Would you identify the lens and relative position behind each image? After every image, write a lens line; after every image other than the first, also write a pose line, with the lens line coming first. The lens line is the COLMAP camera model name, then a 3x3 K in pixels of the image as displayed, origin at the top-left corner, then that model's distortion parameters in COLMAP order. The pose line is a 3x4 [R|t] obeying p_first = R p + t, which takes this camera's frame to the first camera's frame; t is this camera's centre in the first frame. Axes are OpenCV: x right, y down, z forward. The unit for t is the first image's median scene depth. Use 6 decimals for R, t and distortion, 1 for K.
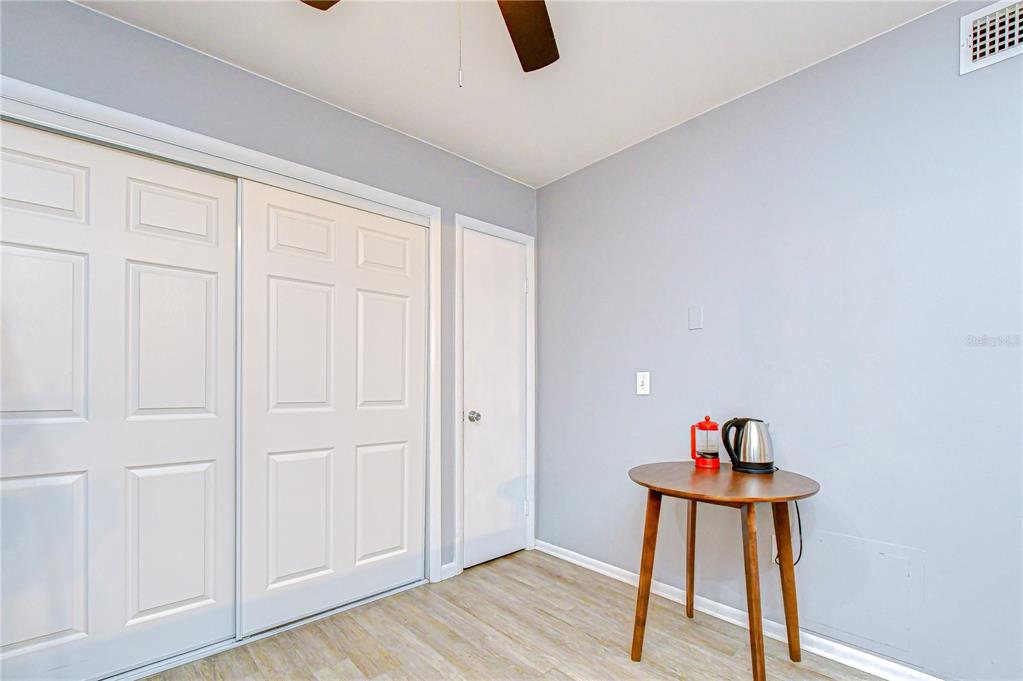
lens RADIAL K [[455.6, 0, 534.7], [0, 455.6, 384.3], [0, 0, 1]] dist [0.011525, -0.004465]
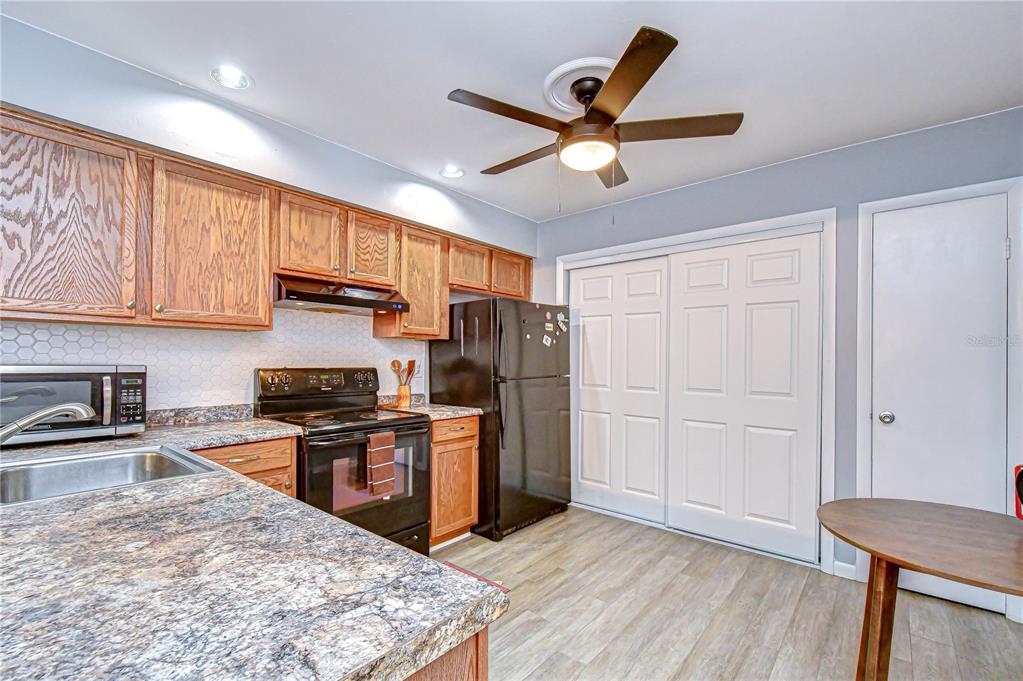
lens RADIAL K [[455.6, 0, 523.2], [0, 455.6, 356.0], [0, 0, 1]] dist [0.011525, -0.004465]
pose [[0.146181, -0.005213, -0.989244, 0.931981], [-0.010312, 0.999924, -0.006793, -0.053859], [0.989204, 0.011194, 0.146116, 0.220754]]
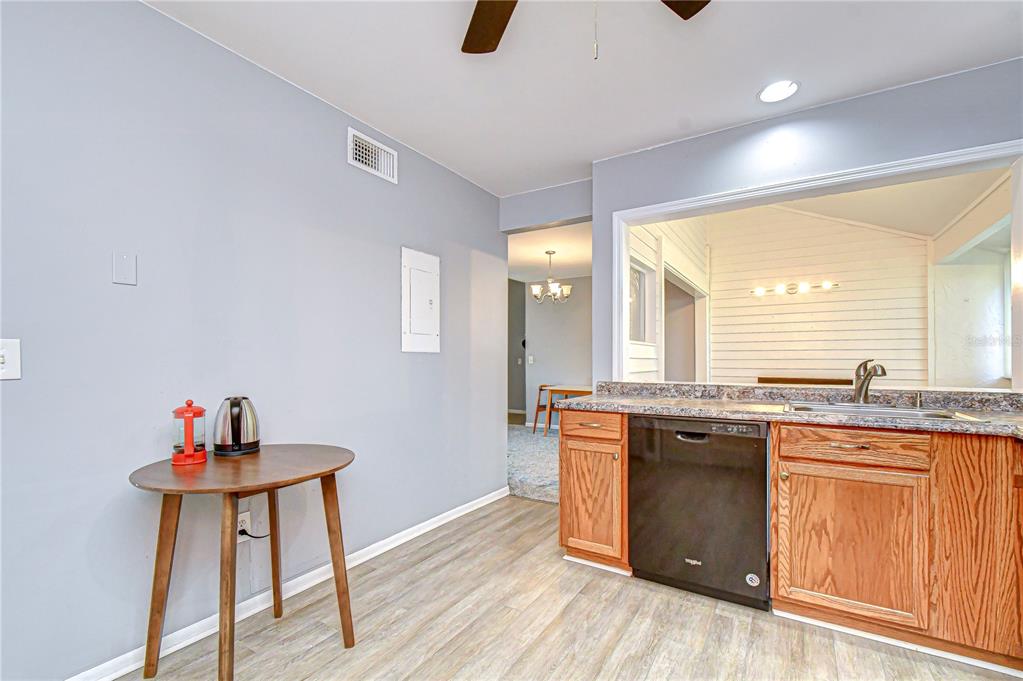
lens RADIAL K [[455.6, 0, 525.1], [0, 455.6, 360.7], [0, 0, 1]] dist [0.011525, -0.004465]
pose [[-0.256043, 0.005935, 0.966647, -0.595147], [0.005157, 0.999975, -0.004774, 0.008342], [-0.966652, 0.003763, -0.256067, 0.669193]]
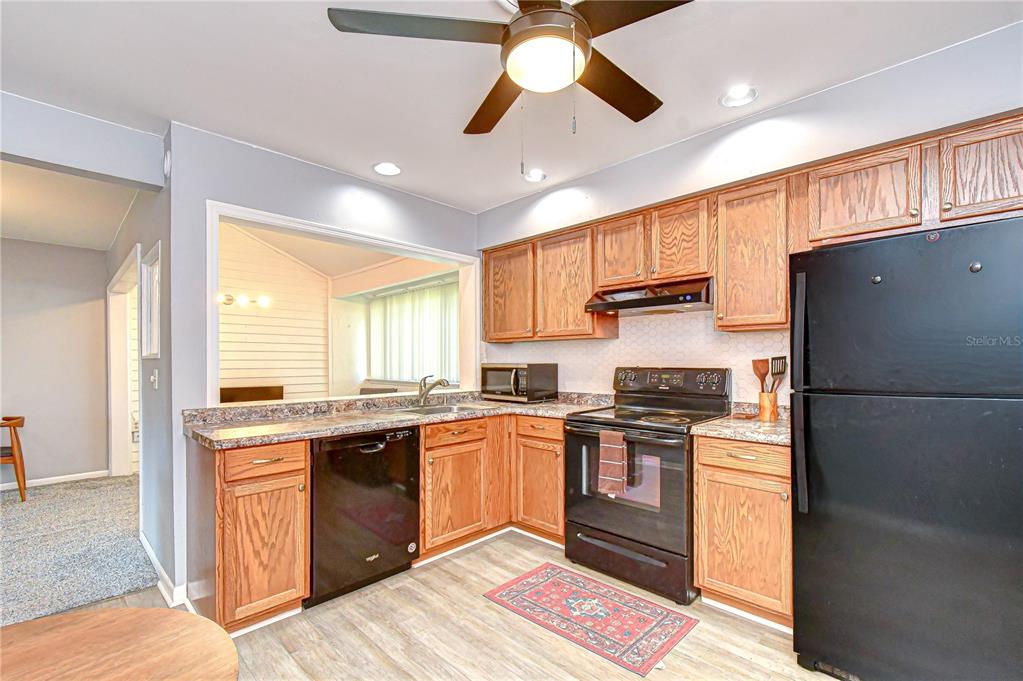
lens RADIAL K [[455.6, 0, 512.1], [0, 455.6, 357.0], [0, 0, 1]] dist [0.011525, -0.004465]
pose [[-0.998697, 0.006284, -0.050638, 0.013148], [0.006435, 0.999975, -0.002801, -0.053545], [0.050619, -0.003123, -0.998713, 1.244669]]
